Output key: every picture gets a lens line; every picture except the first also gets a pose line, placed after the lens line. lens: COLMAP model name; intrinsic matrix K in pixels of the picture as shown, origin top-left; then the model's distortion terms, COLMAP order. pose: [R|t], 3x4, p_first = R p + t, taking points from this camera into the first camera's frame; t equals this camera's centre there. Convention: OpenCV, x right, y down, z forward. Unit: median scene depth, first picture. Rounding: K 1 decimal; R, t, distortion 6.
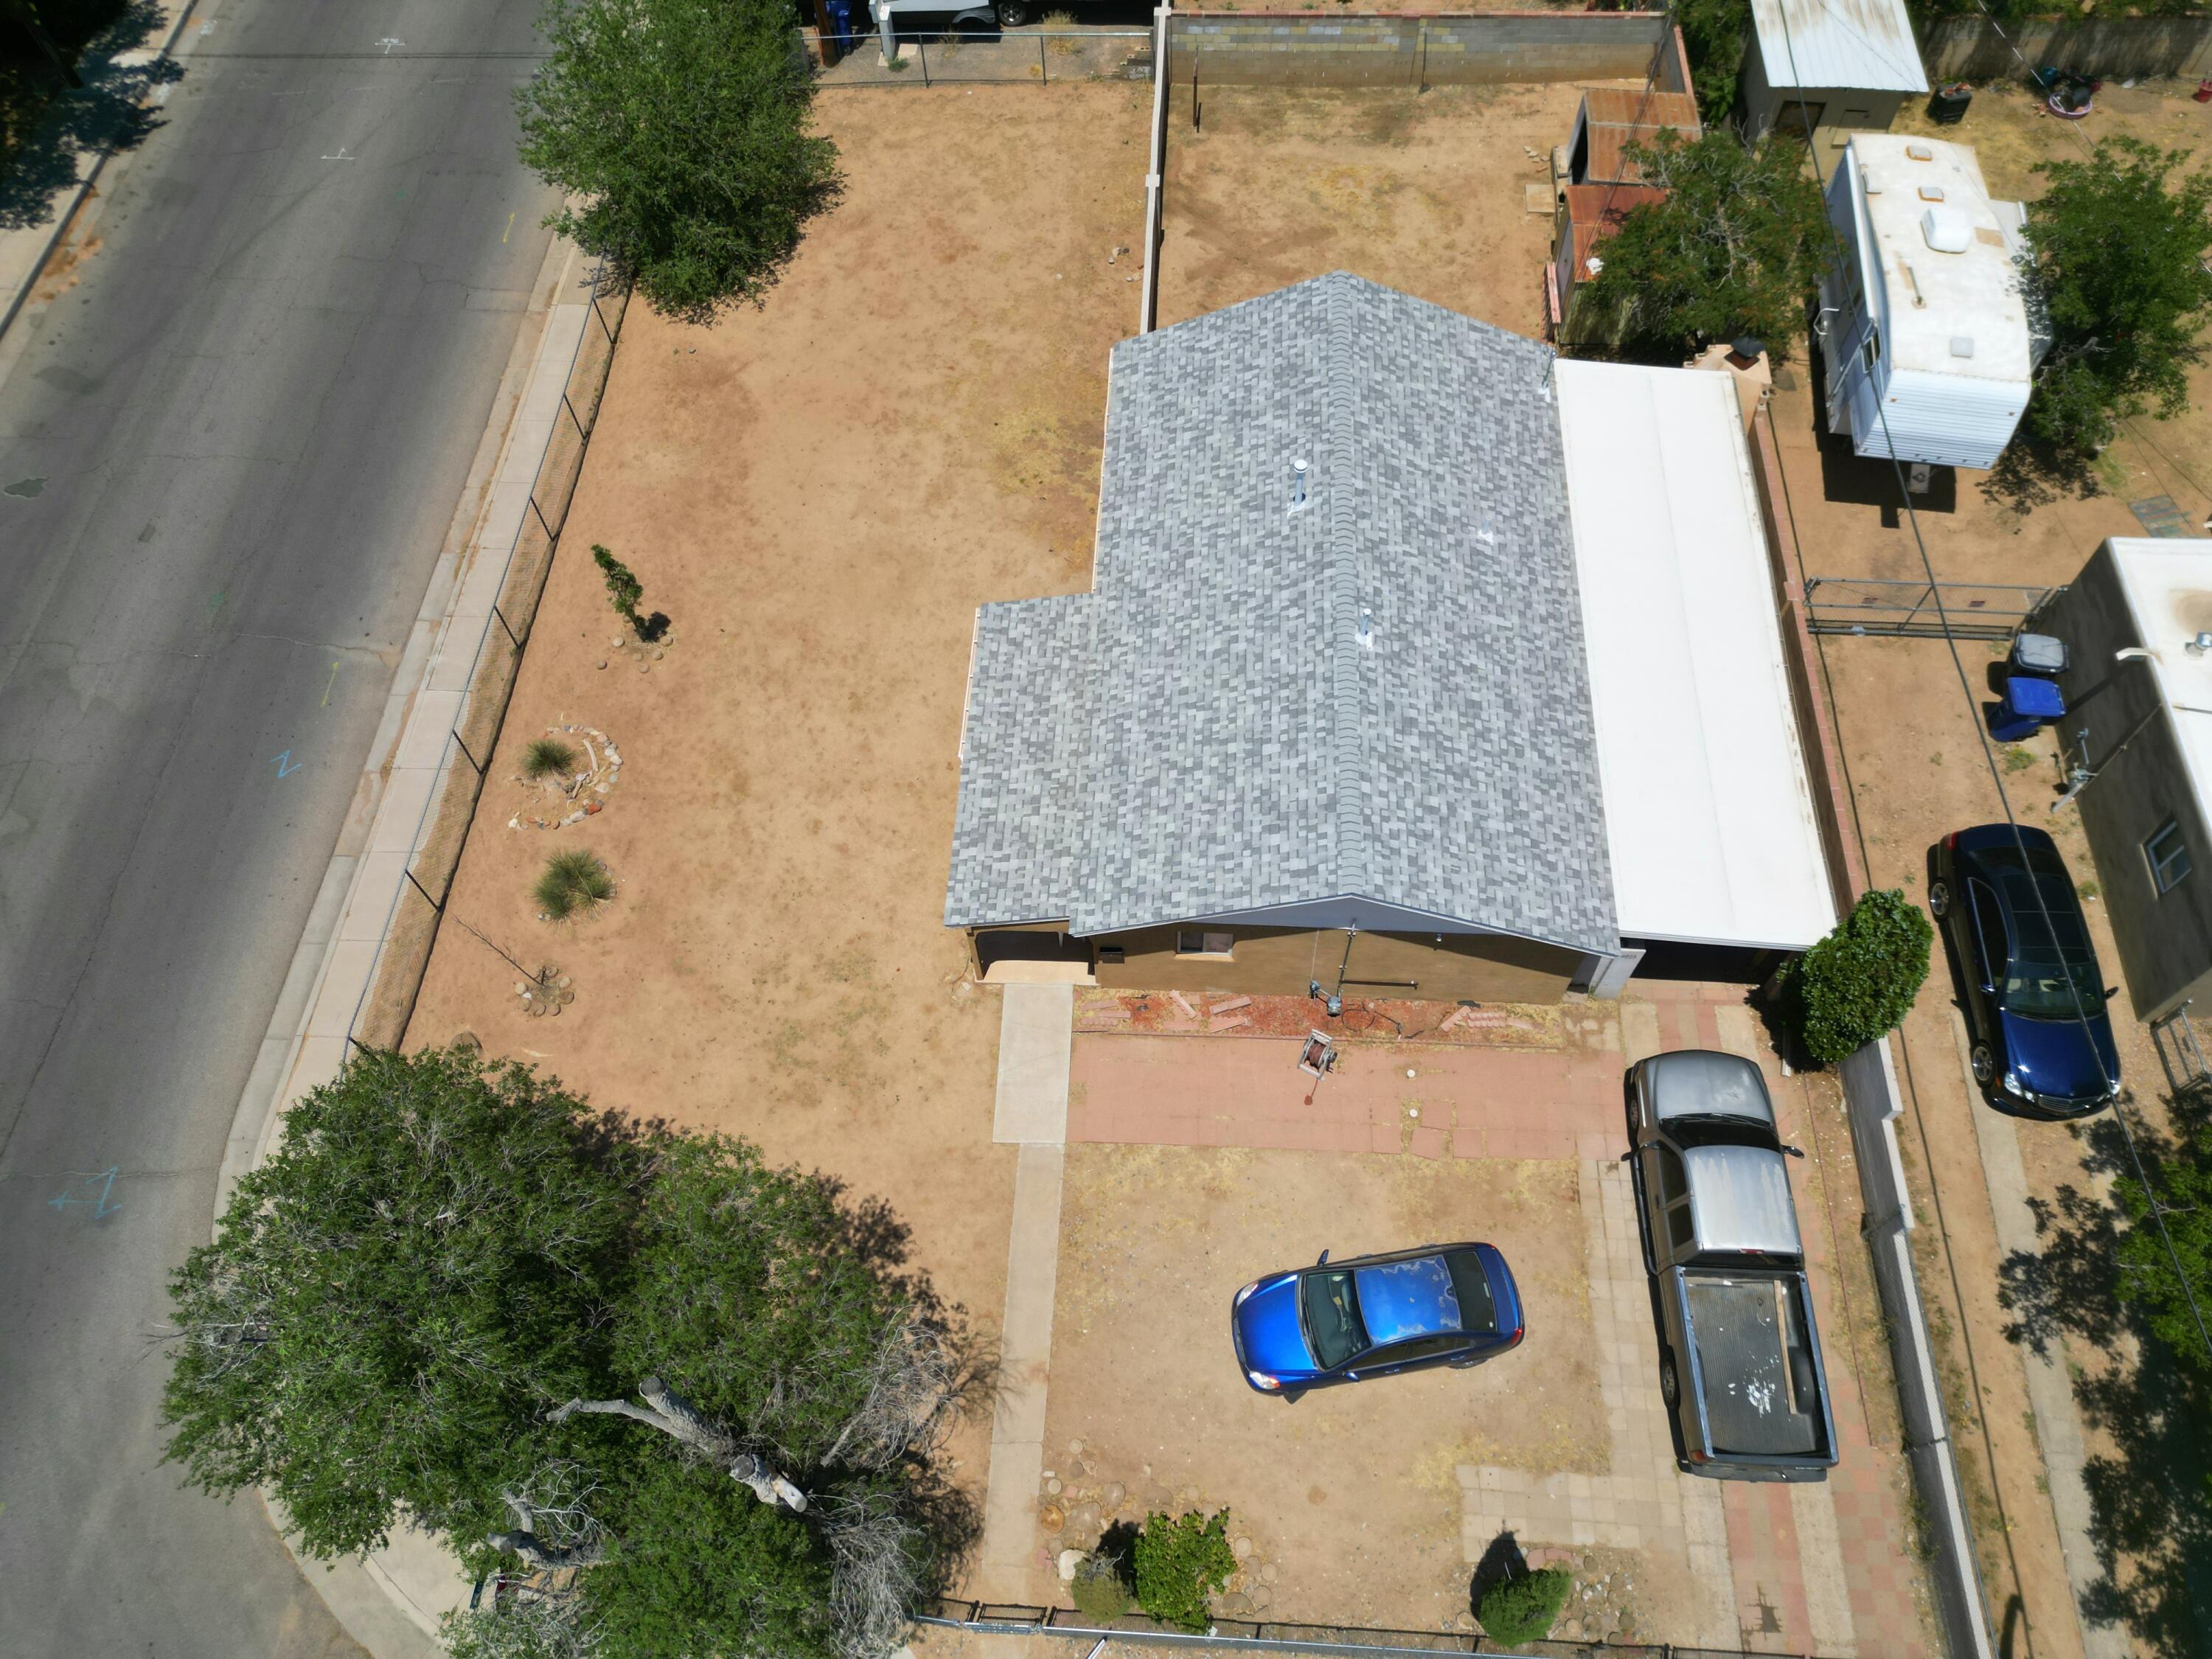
lens RADIAL K [[1547.5, 0, 1112.0], [0, 1547.5, 836.6], [0, 0, 1]] dist [0.030640, -0.002549]
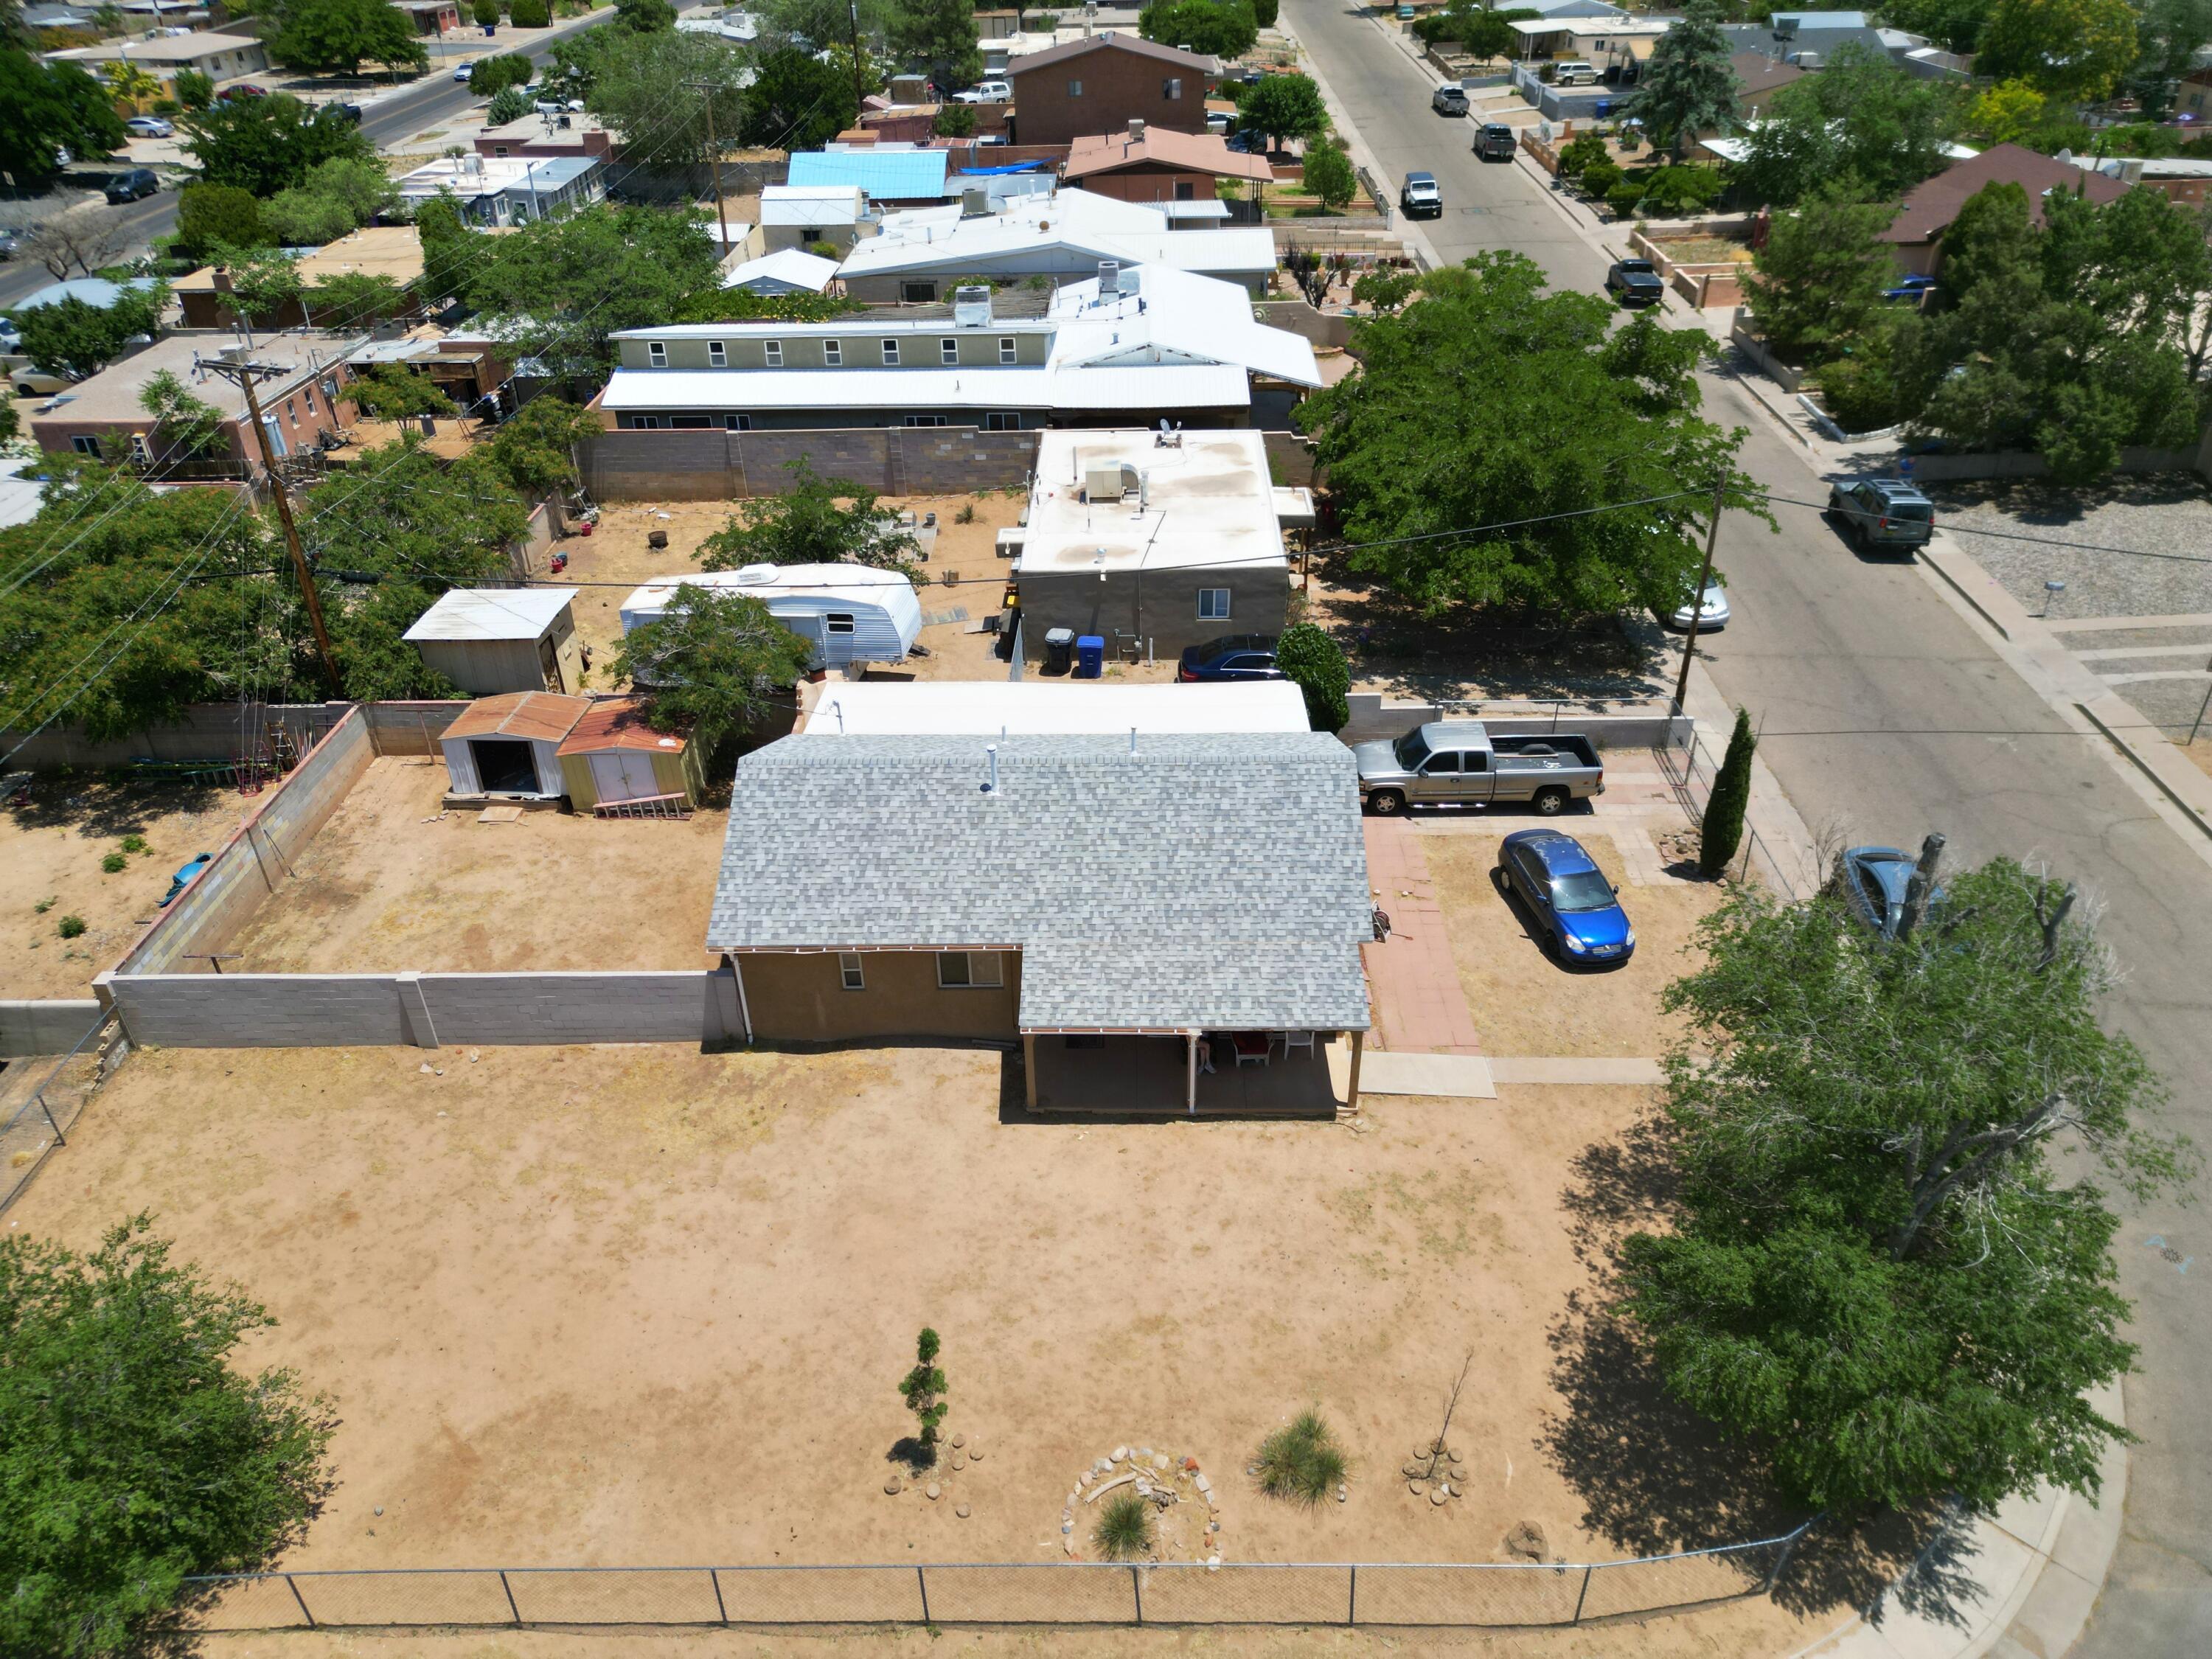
lens RADIAL K [[1547.5, 0, 1111.2], [0, 1547.5, 824.5], [0, 0, 1]] dist [0.030640, -0.002549]
pose [[-0.035022, -0.504813, 0.862518, -0.897011], [0.878127, 0.396506, 0.267722, -0.421223], [-0.477143, 0.766777, 0.429404, 0.428430]]
